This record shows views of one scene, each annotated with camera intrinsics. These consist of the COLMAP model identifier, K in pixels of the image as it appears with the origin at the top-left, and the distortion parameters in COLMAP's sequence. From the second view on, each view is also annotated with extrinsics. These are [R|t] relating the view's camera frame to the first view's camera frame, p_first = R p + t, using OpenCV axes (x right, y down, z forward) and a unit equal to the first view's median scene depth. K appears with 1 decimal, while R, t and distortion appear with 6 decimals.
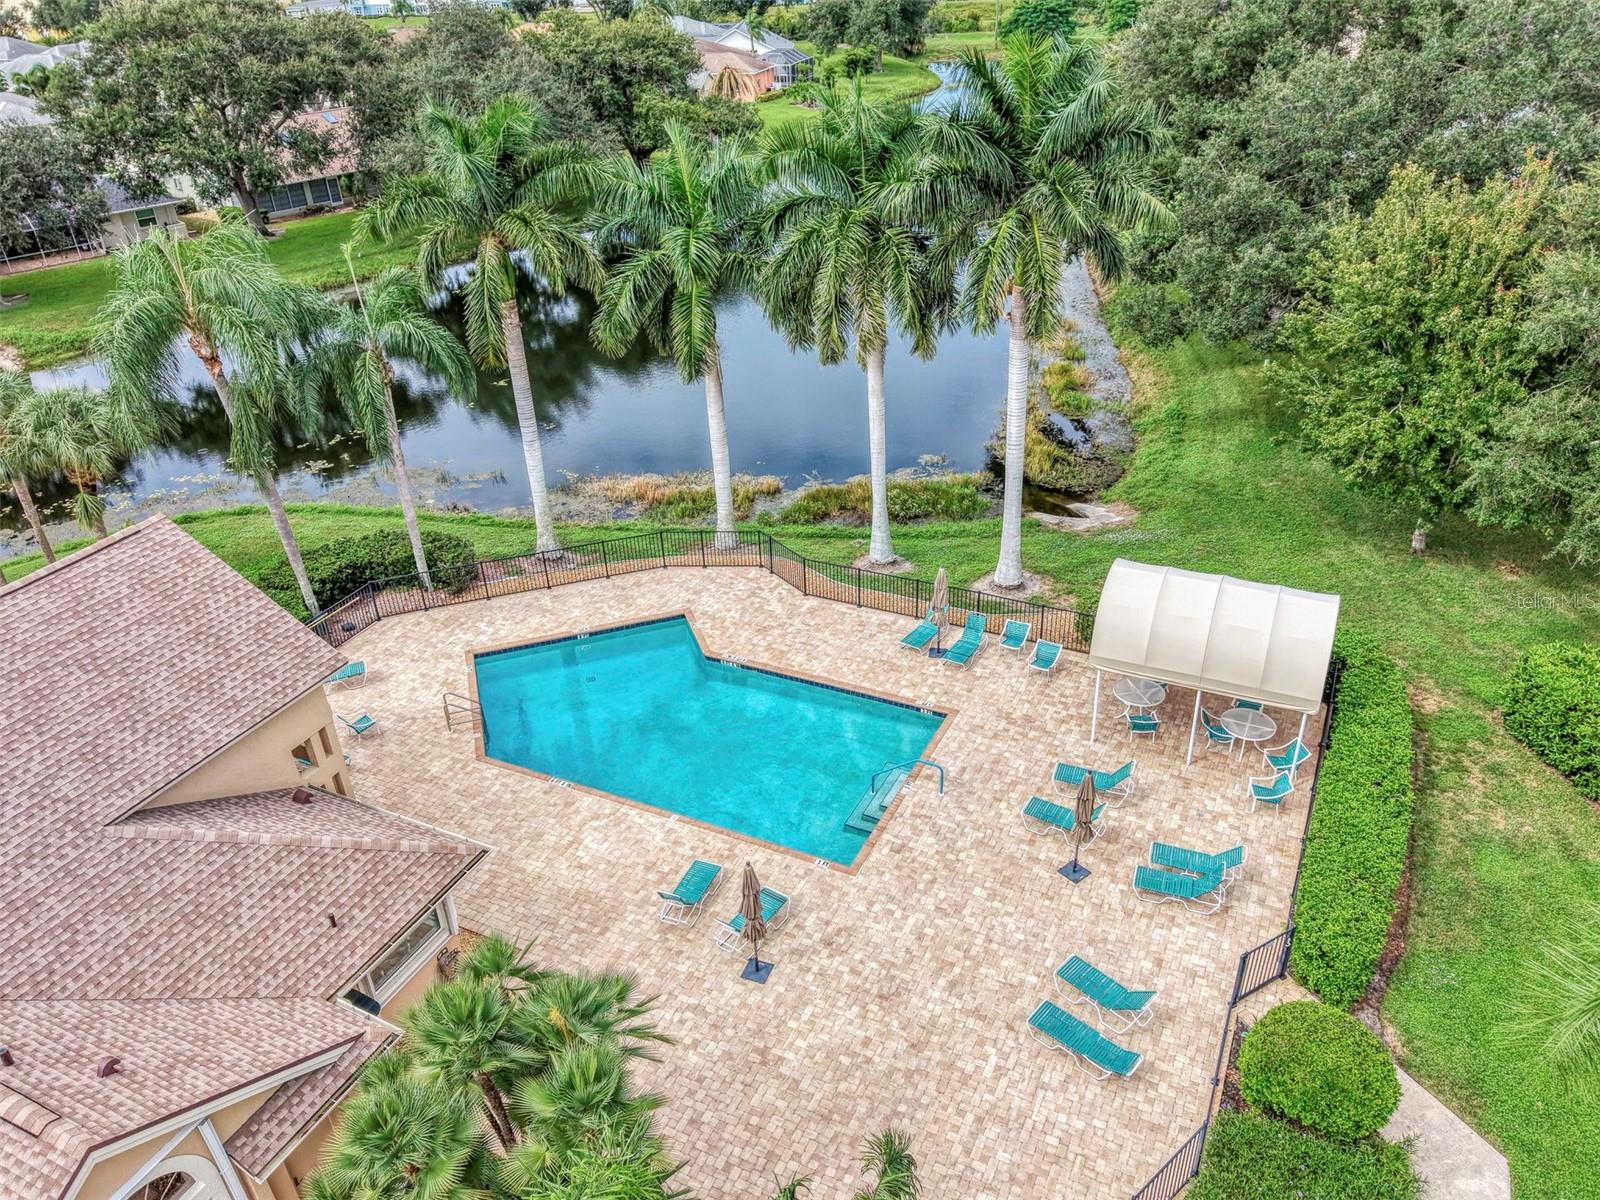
lens RADIAL K [[1132.9, 0, 804.3], [0, 1132.9, 566.2], [0, 0, 1]] dist [0.021405, -0.030627]
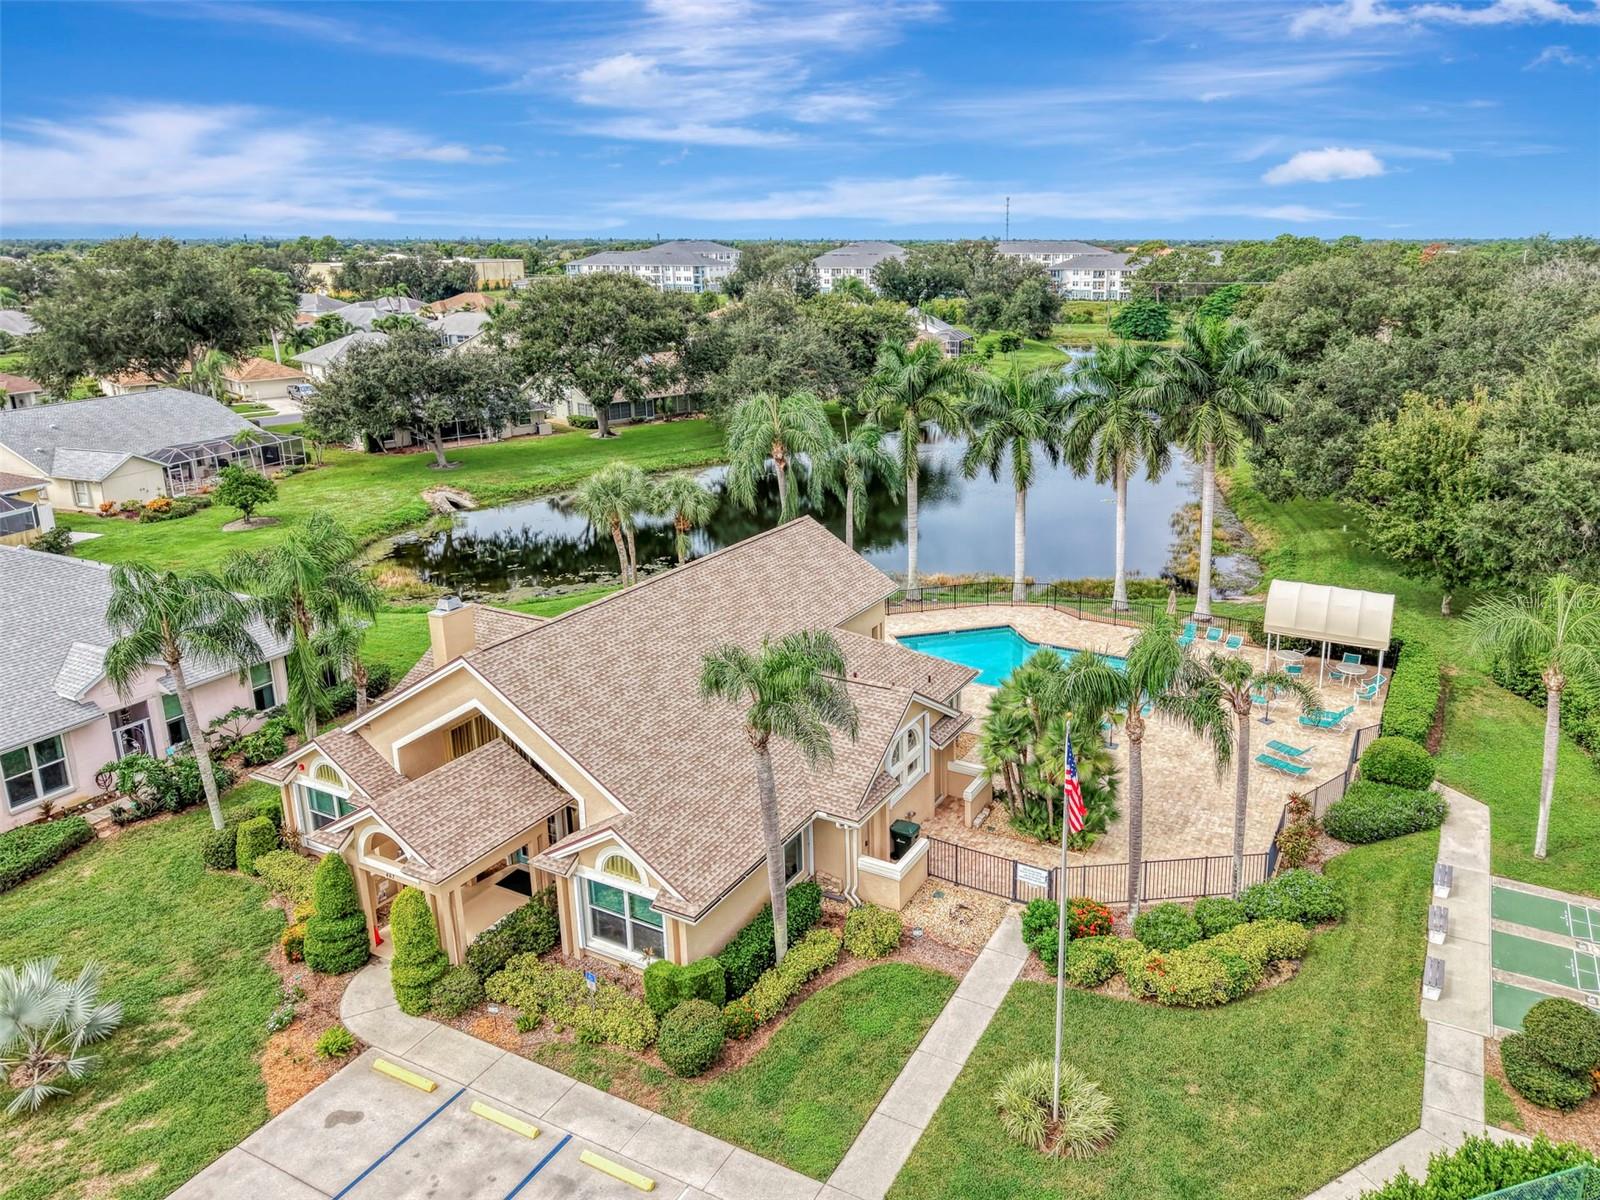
lens RADIAL K [[1104.8, 0, 885.7], [0, 1104.8, 479.0], [0, 0, 1]] dist [0.008014, 0.001487]
pose [[0.998952, 0.043233, -0.015001, -0.255323], [-0.045729, 0.955518, -0.291365, 0.299534], [0.001737, 0.291745, 0.956494, -0.591830]]
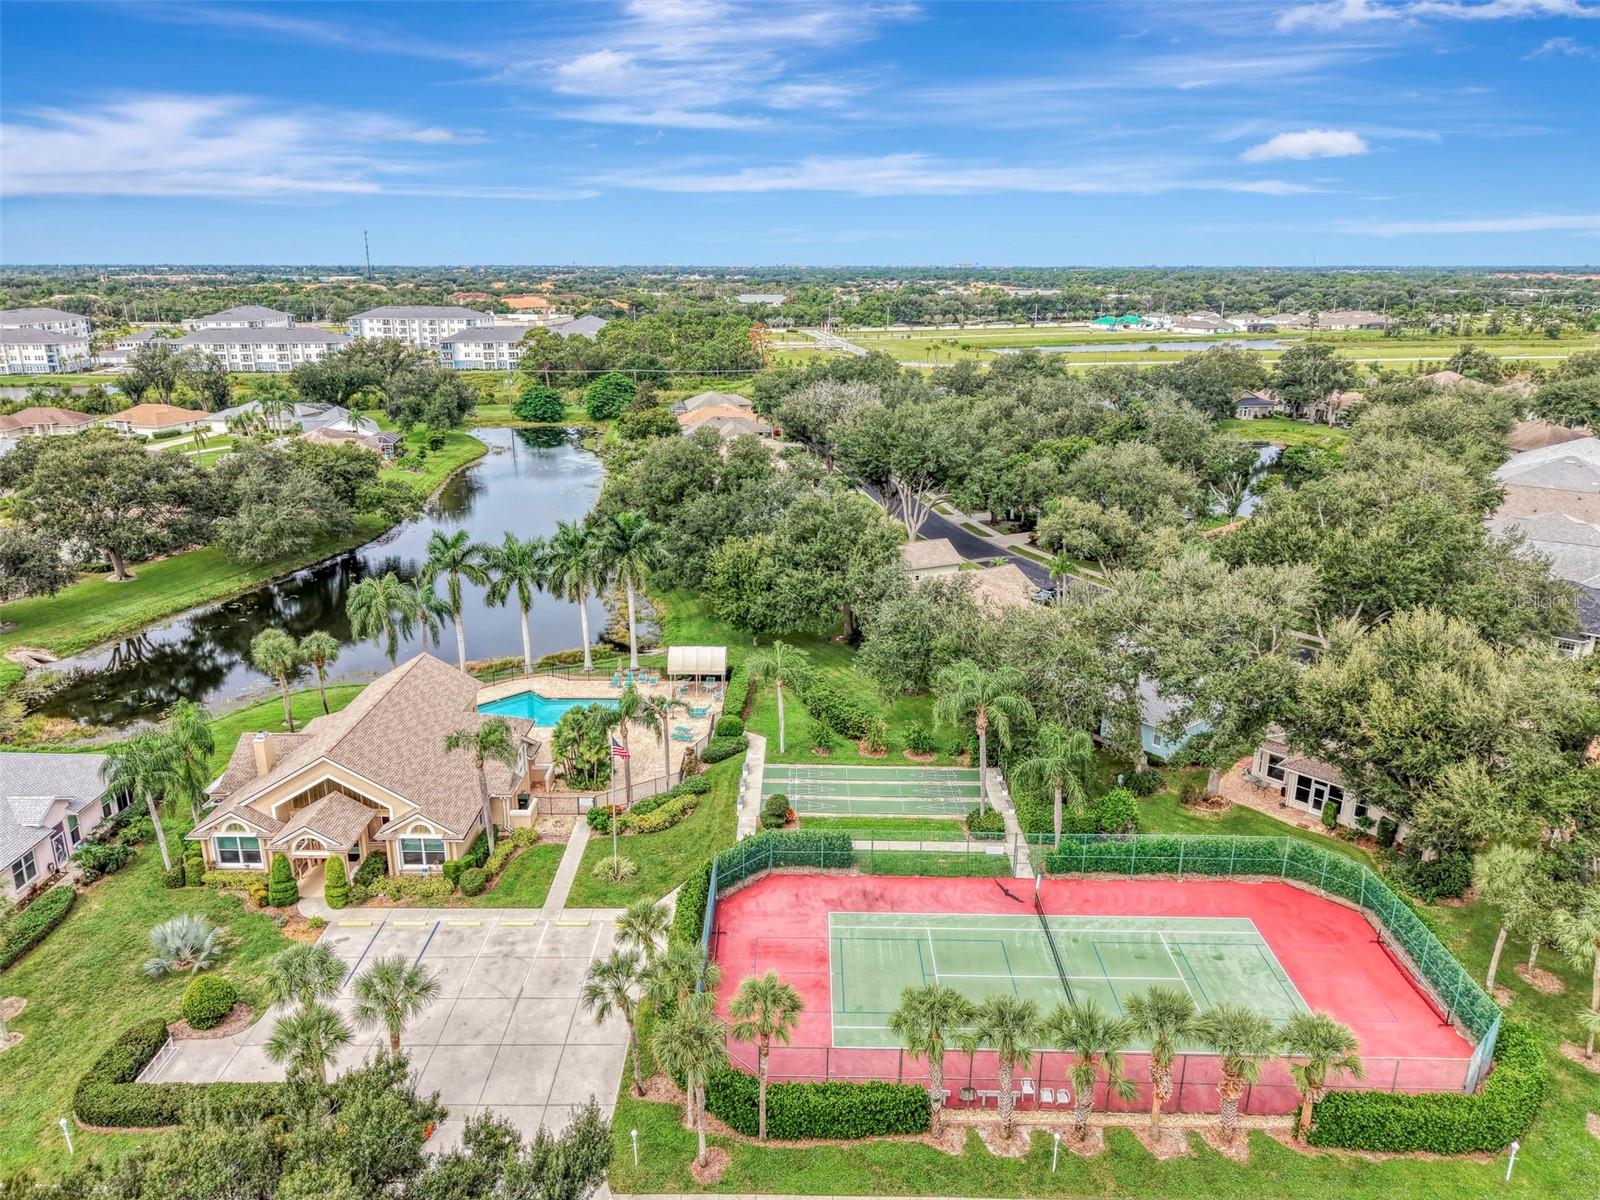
lens RADIAL K [[1085.6, 0, 809.2], [0, 1085.6, 593.7], [0, 0, 1]] dist [0.031415, -0.032260]
pose [[0.893543, -0.079579, 0.441869, -0.643909], [0.172976, 0.969211, -0.175240, 0.394415], [-0.414319, 0.233017, 0.879797, -1.741145]]
